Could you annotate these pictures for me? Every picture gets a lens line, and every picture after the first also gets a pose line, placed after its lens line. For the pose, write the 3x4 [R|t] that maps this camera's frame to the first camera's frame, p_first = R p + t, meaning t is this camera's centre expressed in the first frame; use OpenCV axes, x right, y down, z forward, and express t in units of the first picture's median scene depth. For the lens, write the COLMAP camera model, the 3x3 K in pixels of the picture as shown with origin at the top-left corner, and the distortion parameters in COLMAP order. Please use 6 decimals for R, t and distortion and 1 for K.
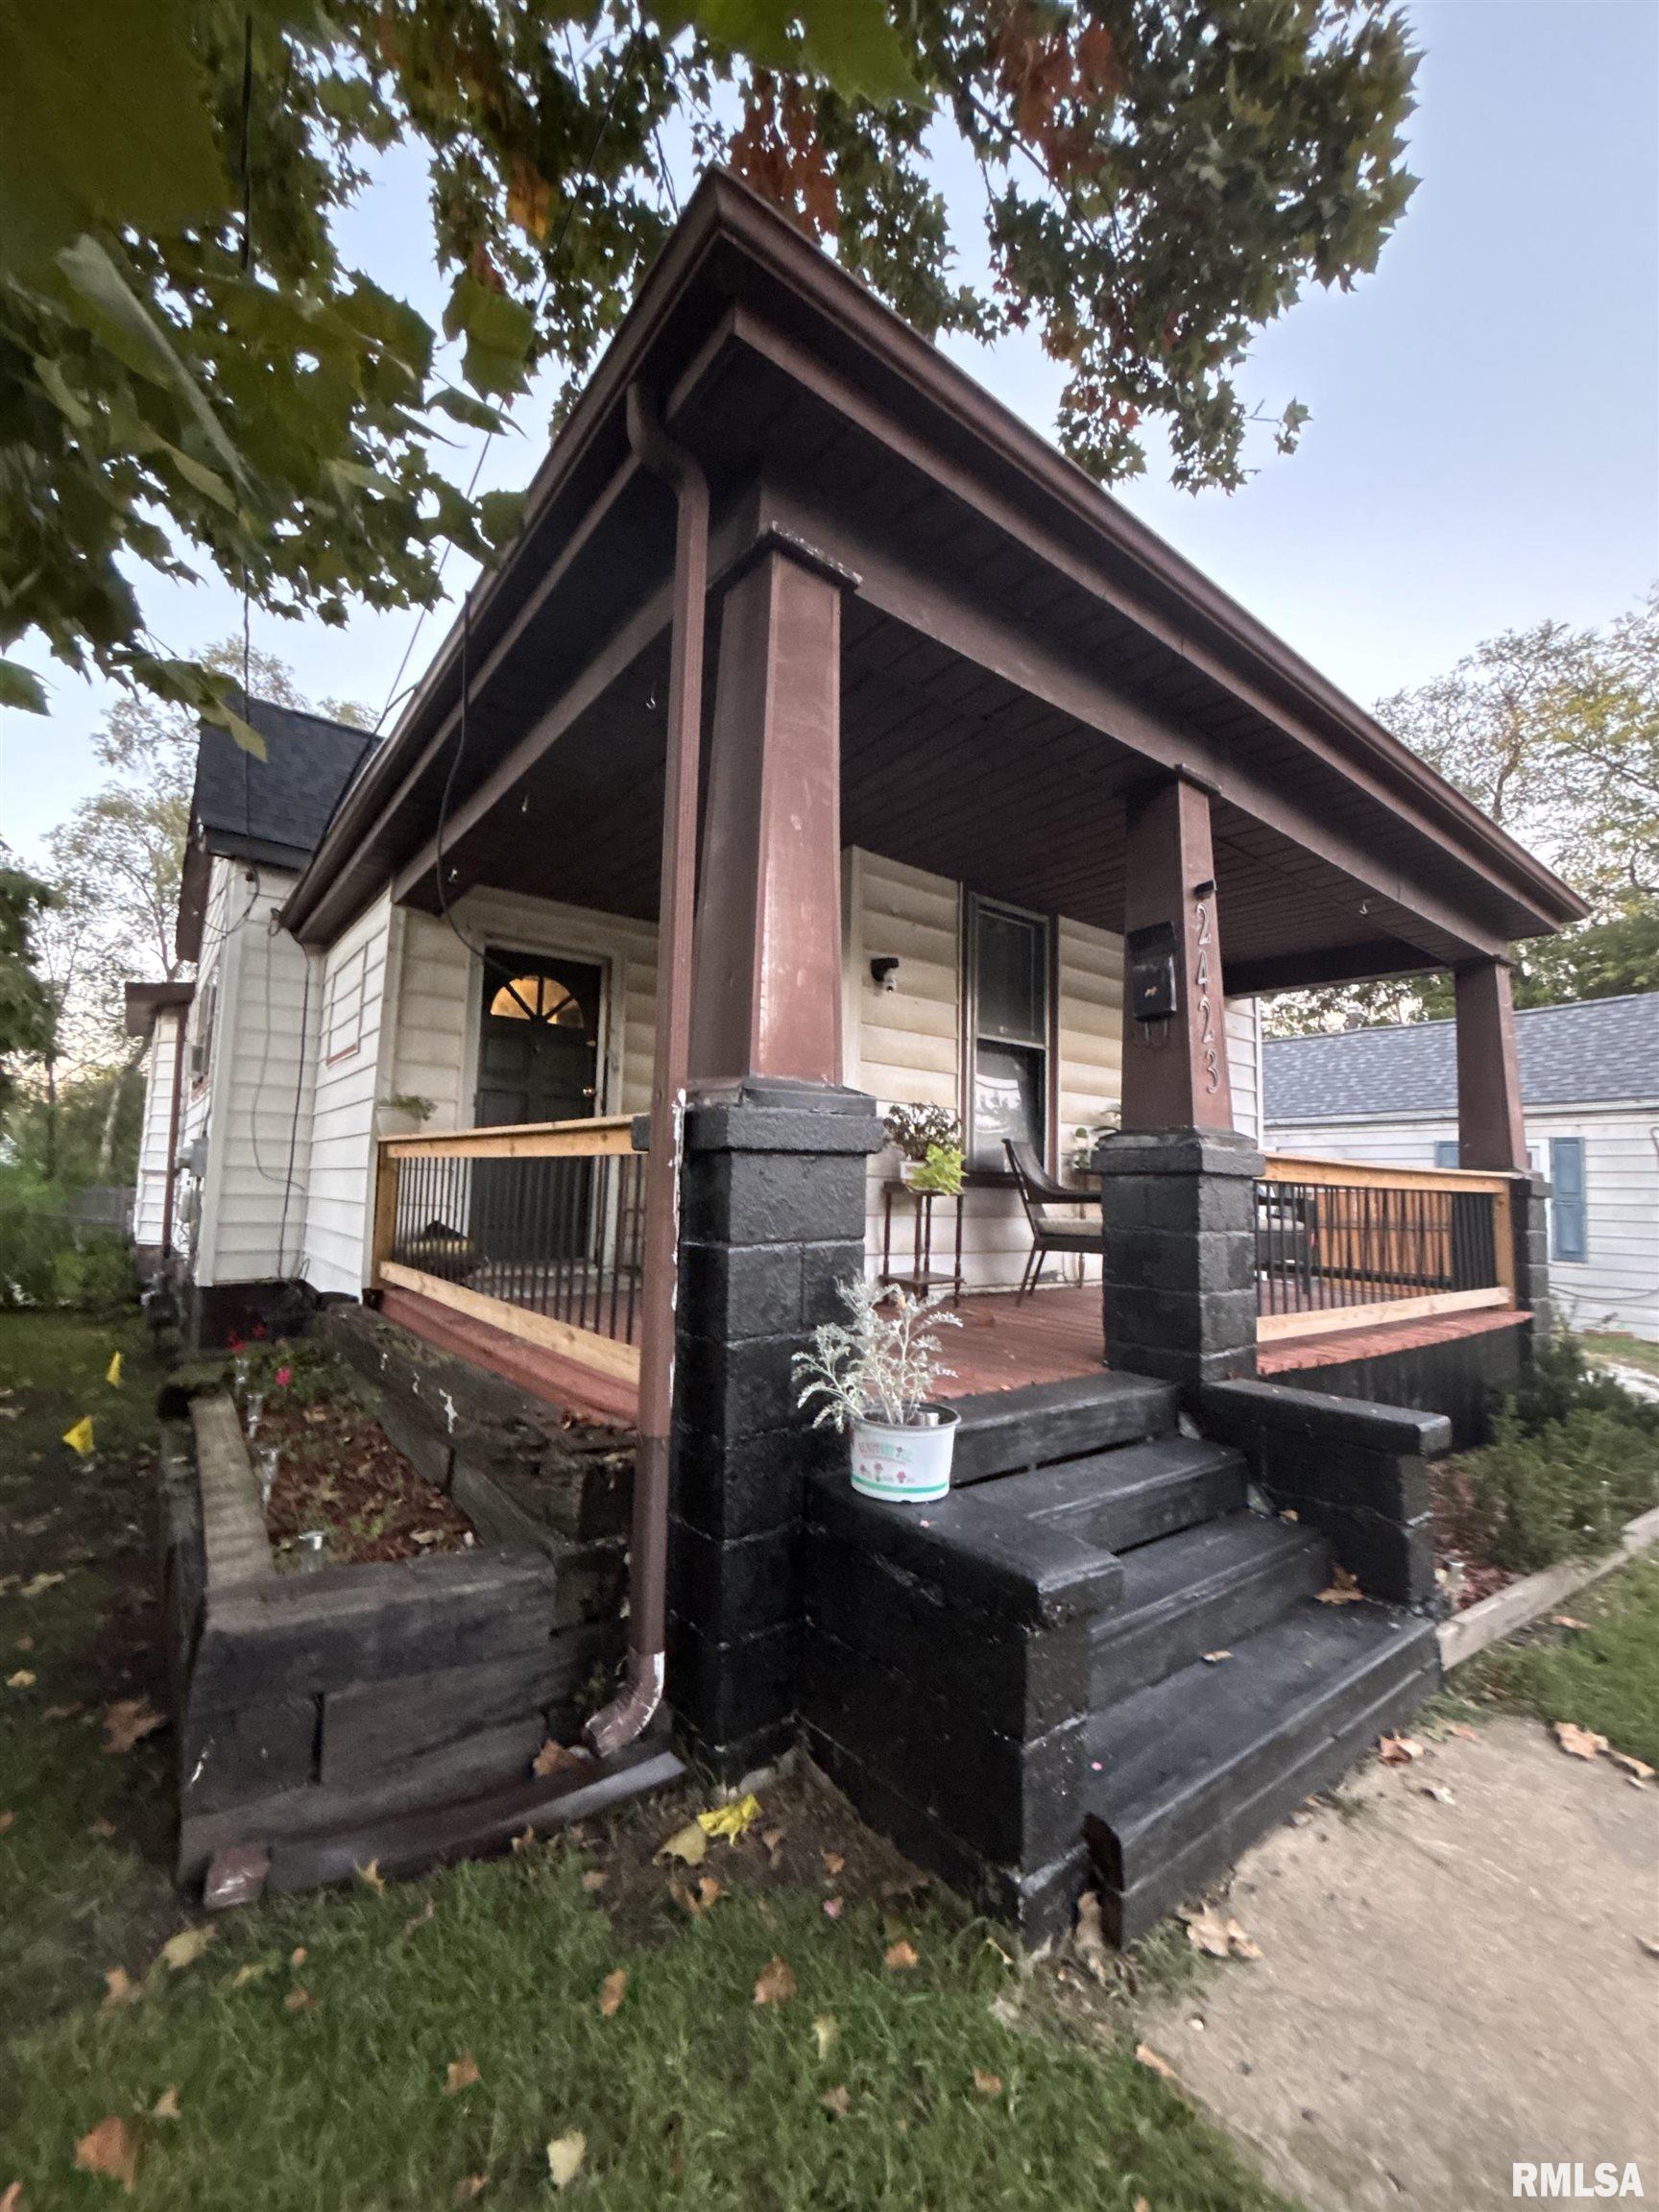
lens RADIAL K [[897.2, 0, 827.1], [0, 897.2, 1105.3], [0, 0, 1]] dist [-0.002861, -0.000923]
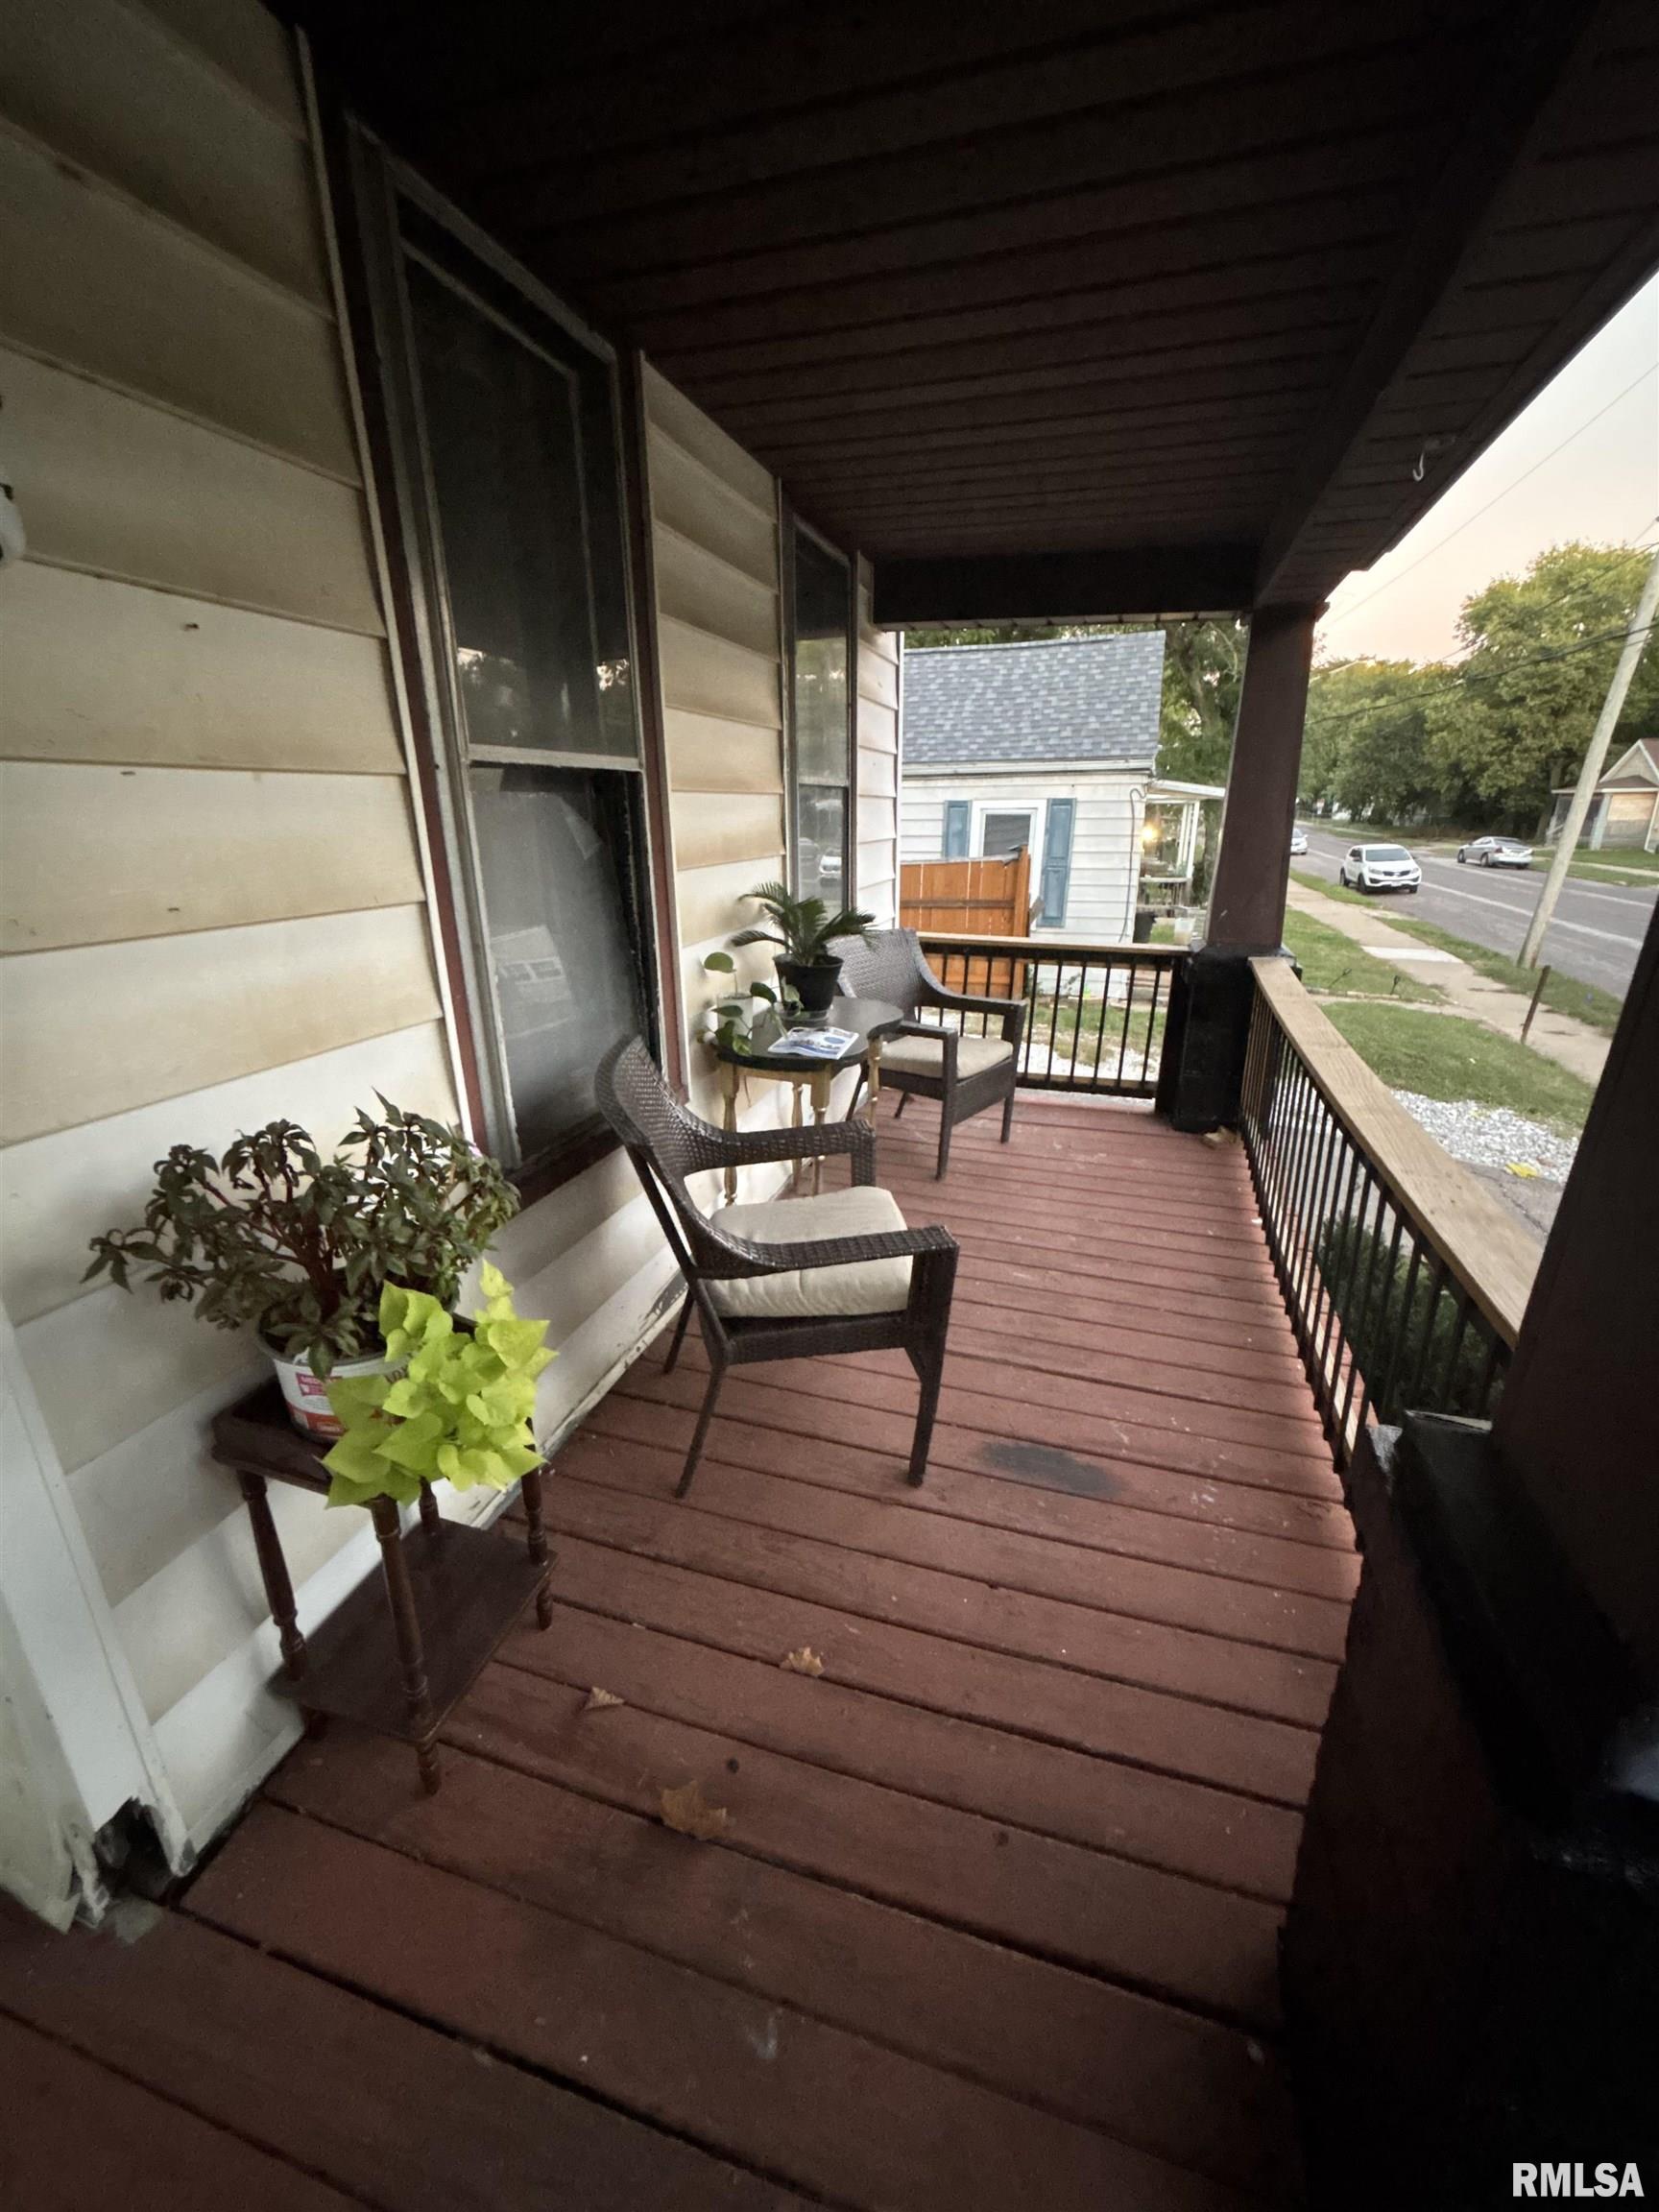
lens RADIAL K [[897.2, 0, 829.4], [0, 897.2, 1106.4], [0, 0, 1]] dist [-0.002861, -0.000923]
pose [[0.825196, -0.204722, 0.526442, 0.068718], [-0.030187, 0.914692, 0.403023, -0.078132], [-0.564040, -0.348465, 0.748620, 0.545773]]
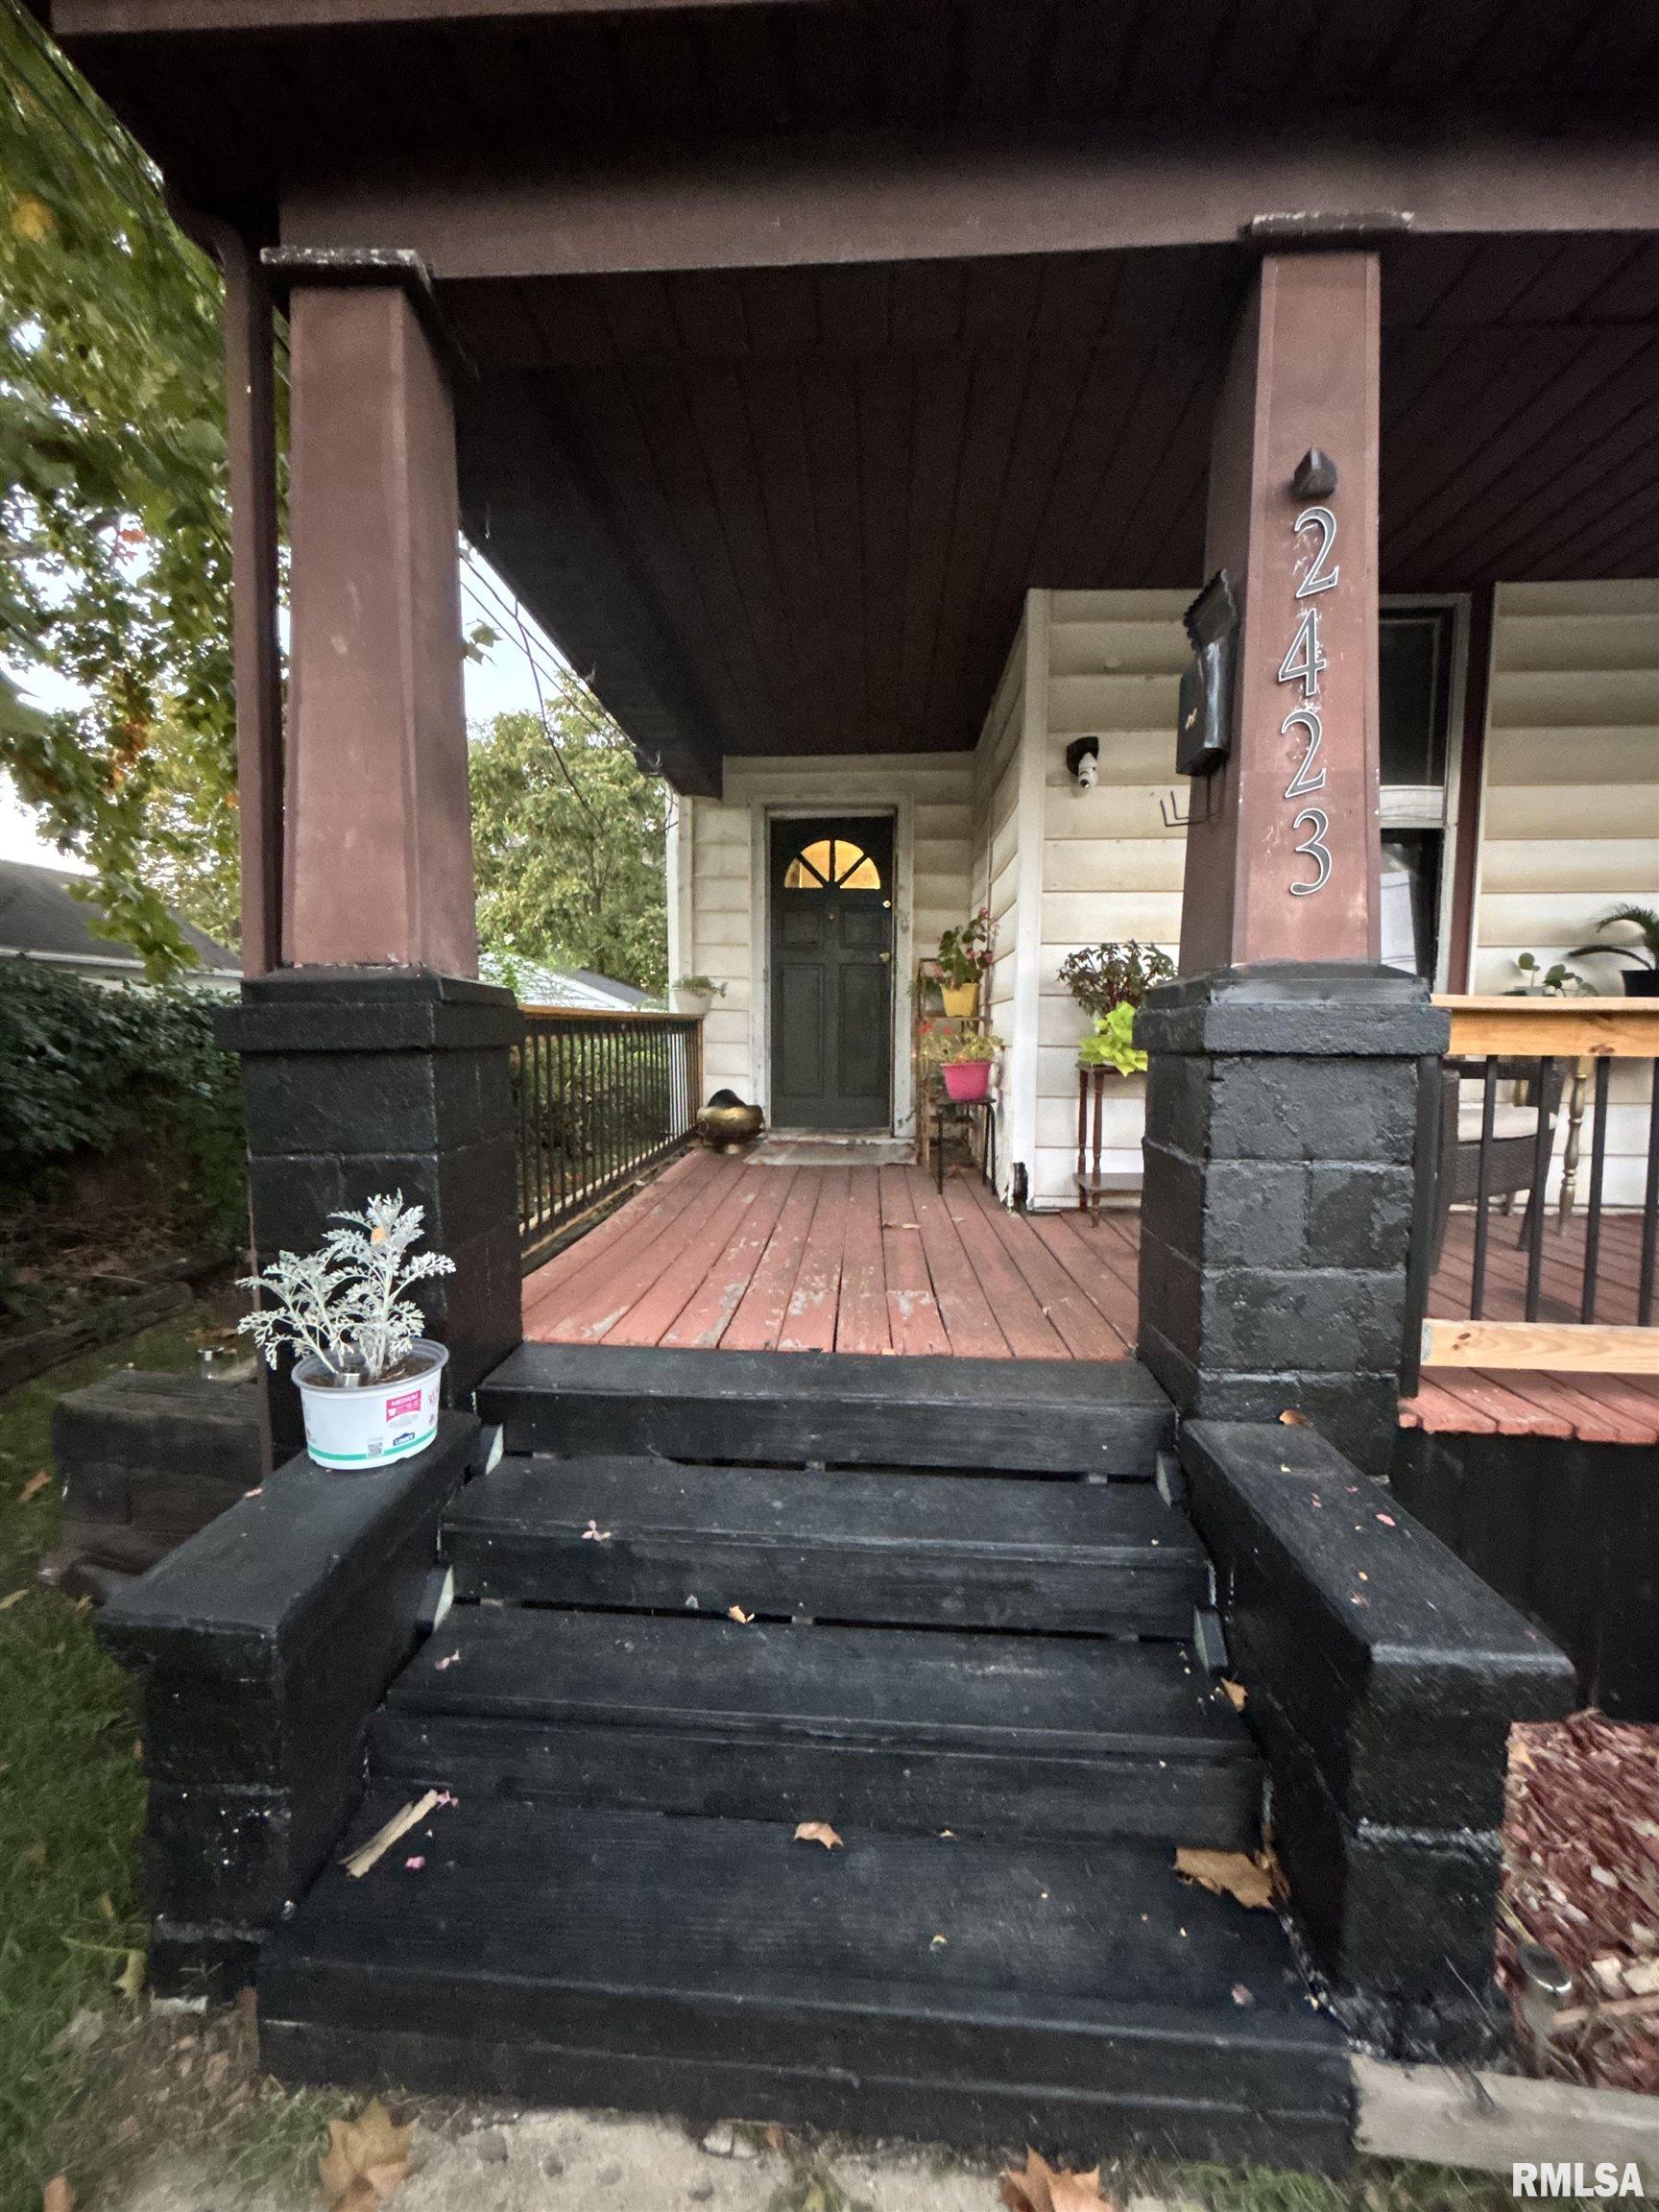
lens RADIAL K [[897.2, 0, 823.1], [0, 897.2, 1108.3], [0, 0, 1]] dist [-0.002861, -0.000923]
pose [[0.750152, 0.032033, -0.660489, 0.295611], [0.078436, 0.987464, 0.136975, 0.008293], [0.656597, -0.154558, 0.738236, 0.217346]]
